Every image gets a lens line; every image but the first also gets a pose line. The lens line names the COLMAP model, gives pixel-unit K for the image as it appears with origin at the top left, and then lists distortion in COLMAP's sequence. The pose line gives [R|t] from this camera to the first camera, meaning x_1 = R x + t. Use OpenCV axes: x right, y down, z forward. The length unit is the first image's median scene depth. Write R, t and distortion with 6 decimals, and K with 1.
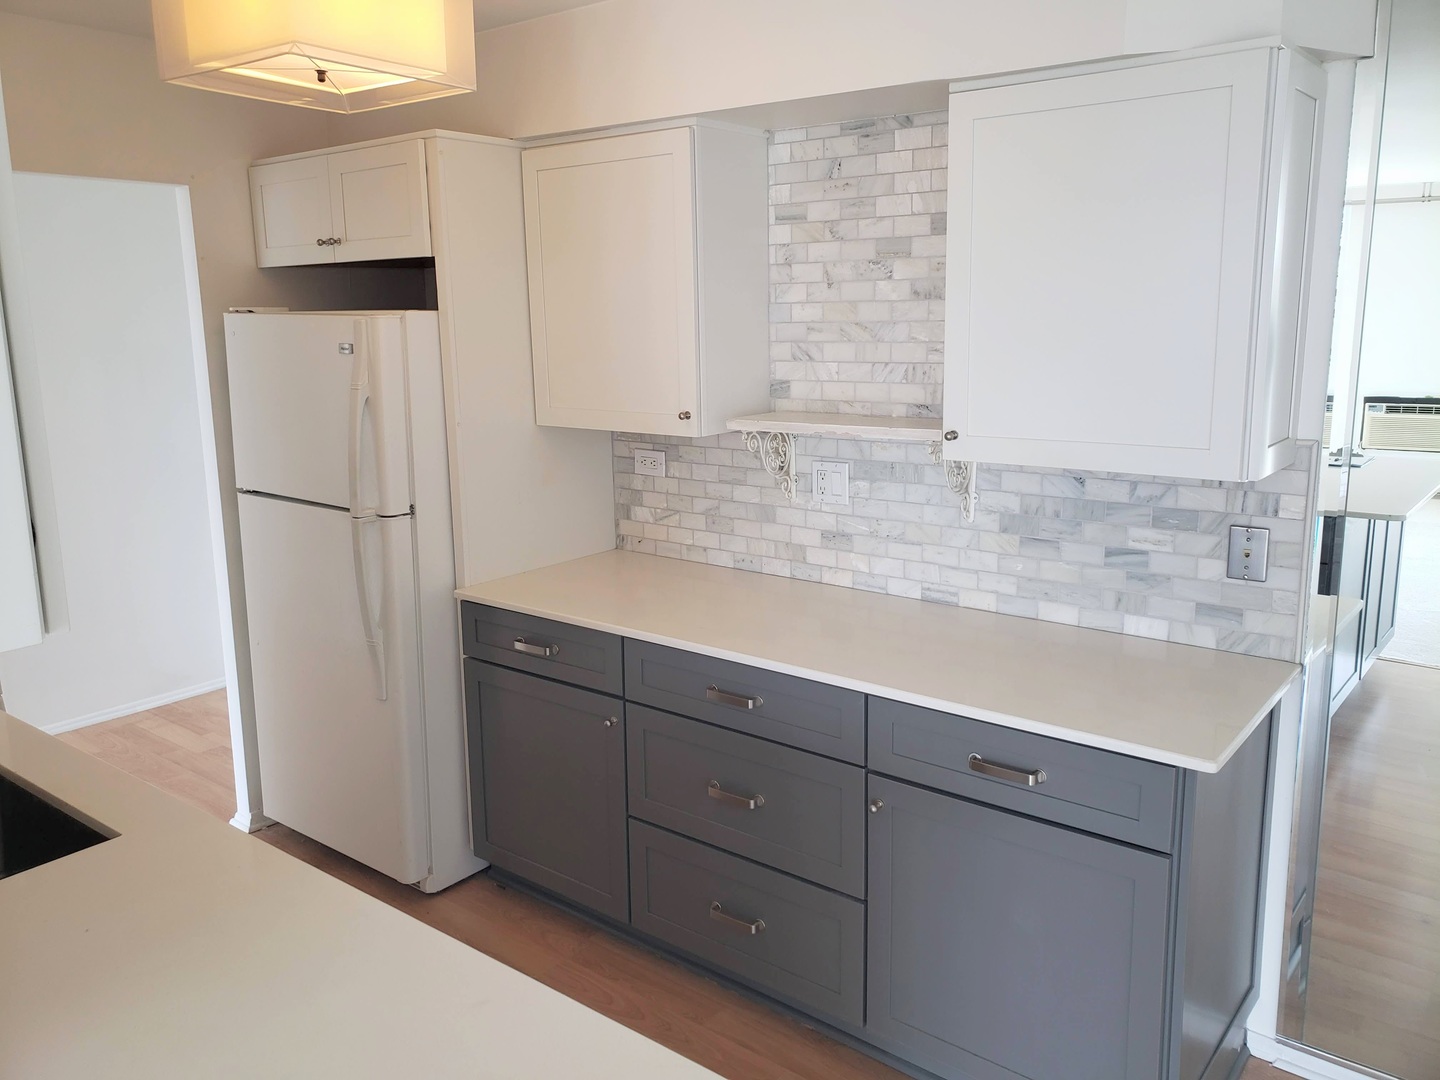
lens RADIAL K [[1121.4, 0, 691.6], [0, 1121.4, 511.6], [0, 0, 1]] dist [0.073413, -0.095294]
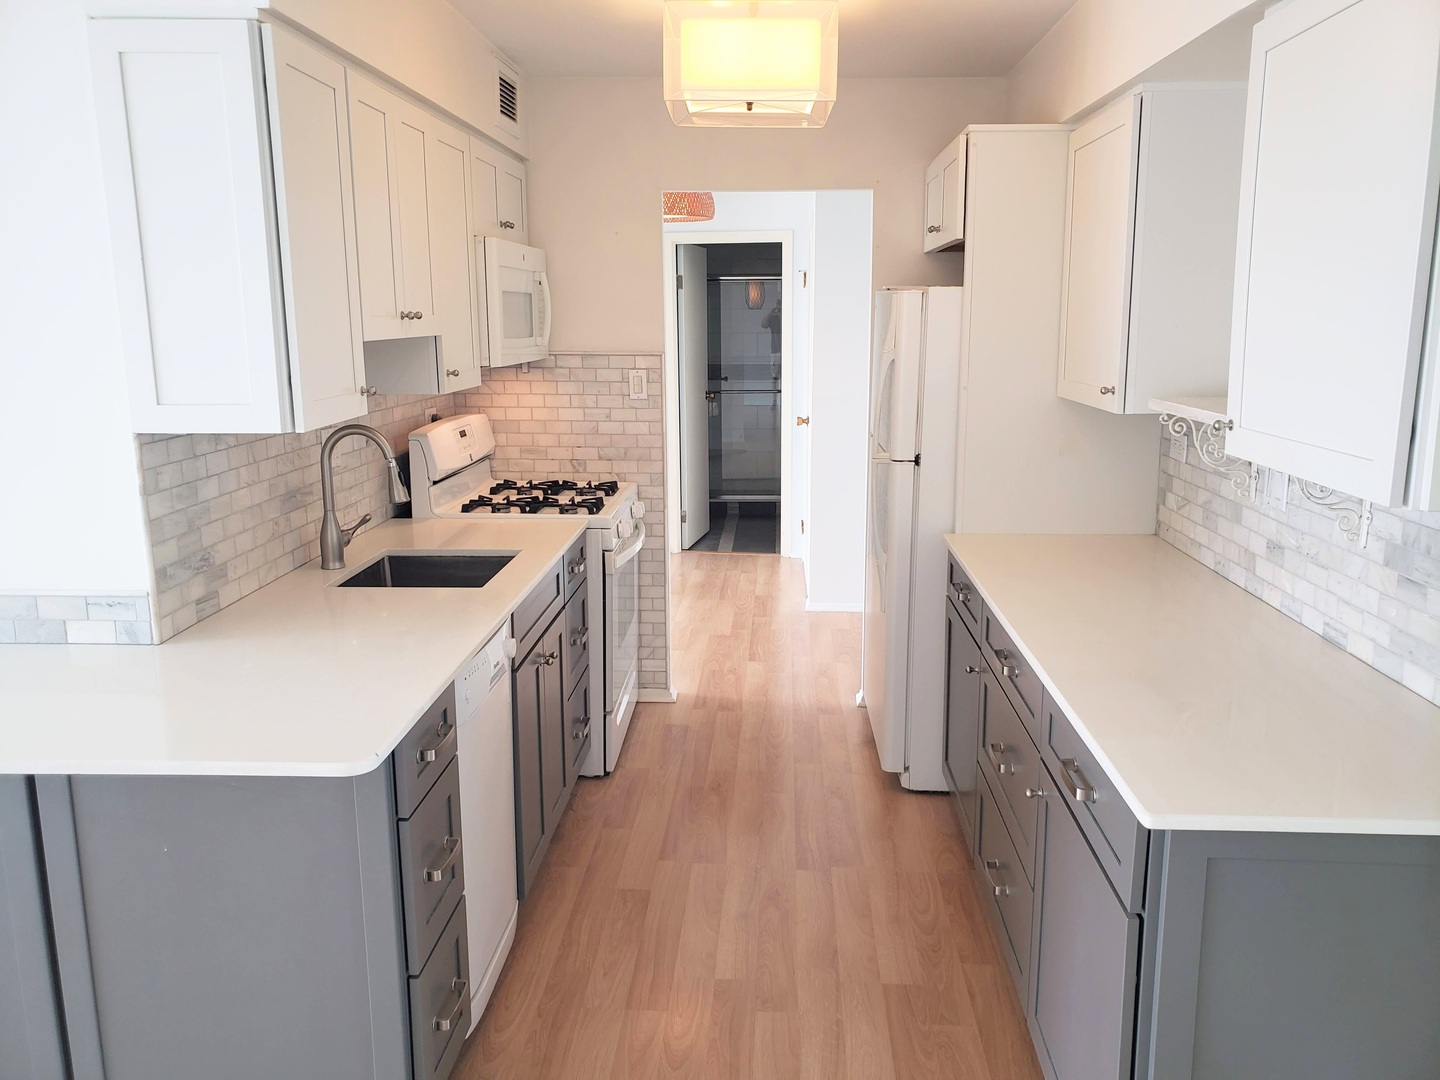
lens RADIAL K [[1107.0, 0, 727.4], [0, 1107.0, 533.7], [0, 0, 1]] dist [0.062089, -0.002278]
pose [[0.595147, 0.173264, -0.784716, 0.570131], [-0.149459, 0.983309, 0.103760, -0.015234], [0.789596, 0.055530, 0.611109, 0.148477]]
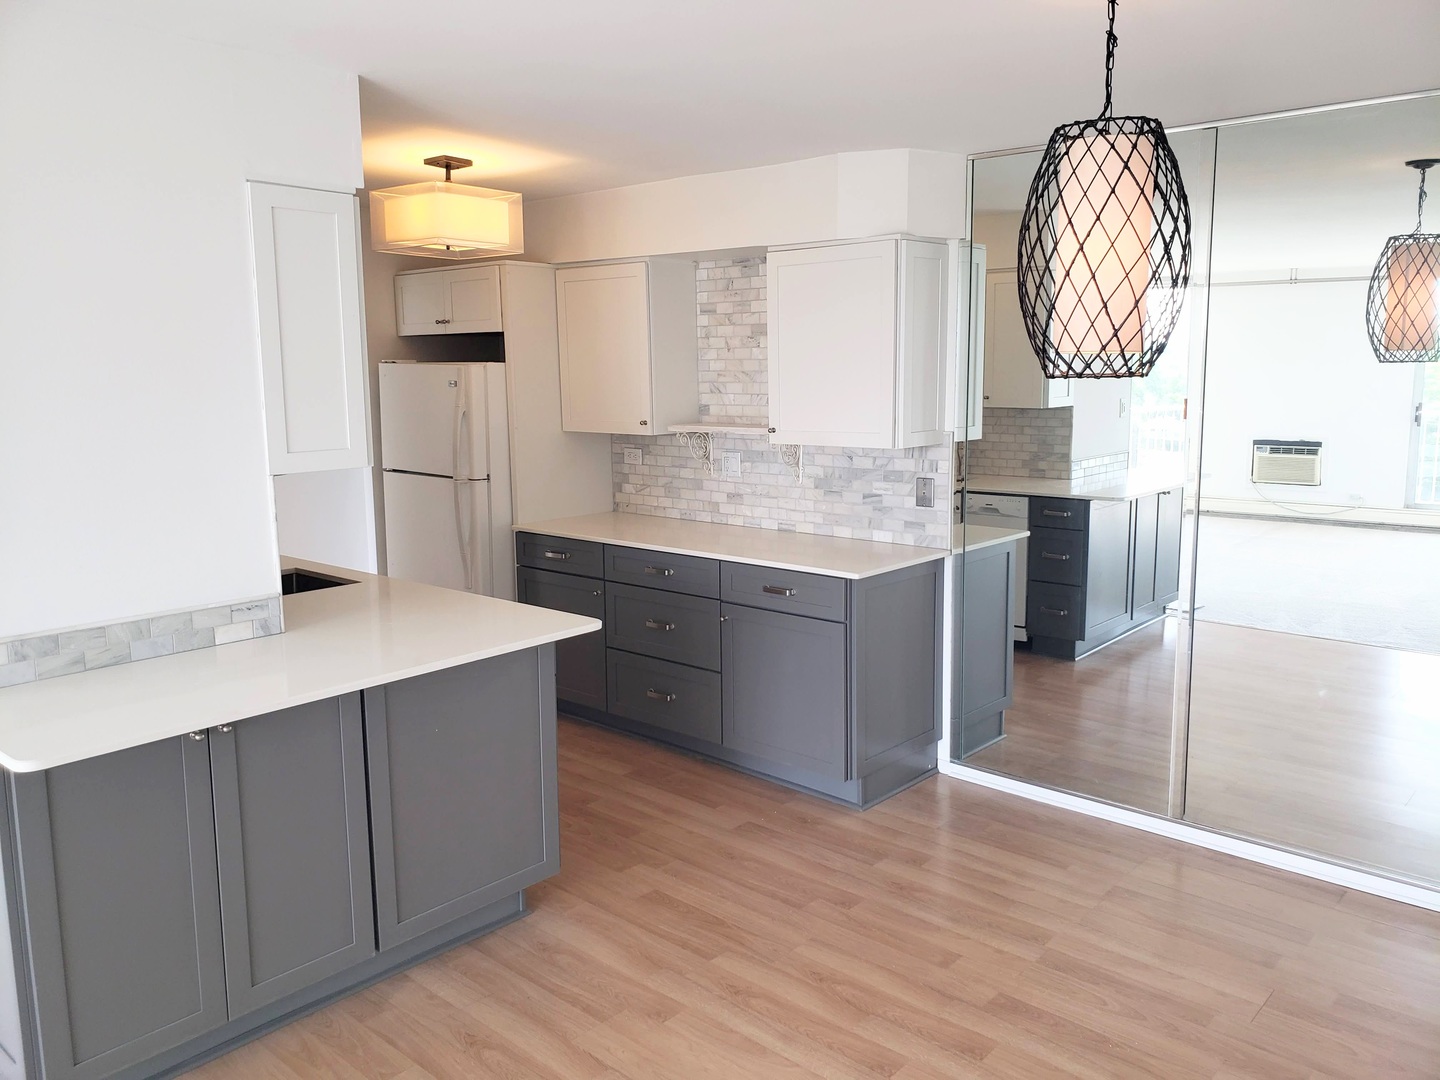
lens RADIAL K [[1107.0, 0, 727.4], [0, 1107.0, 533.7], [0, 0, 1]] dist [0.062089, -0.002278]
pose [[0.999477, 0.012881, -0.029660, 0.174312], [-0.013748, 0.999479, -0.029212, 0.133382], [0.029268, 0.029604, 0.999133, -0.705580]]
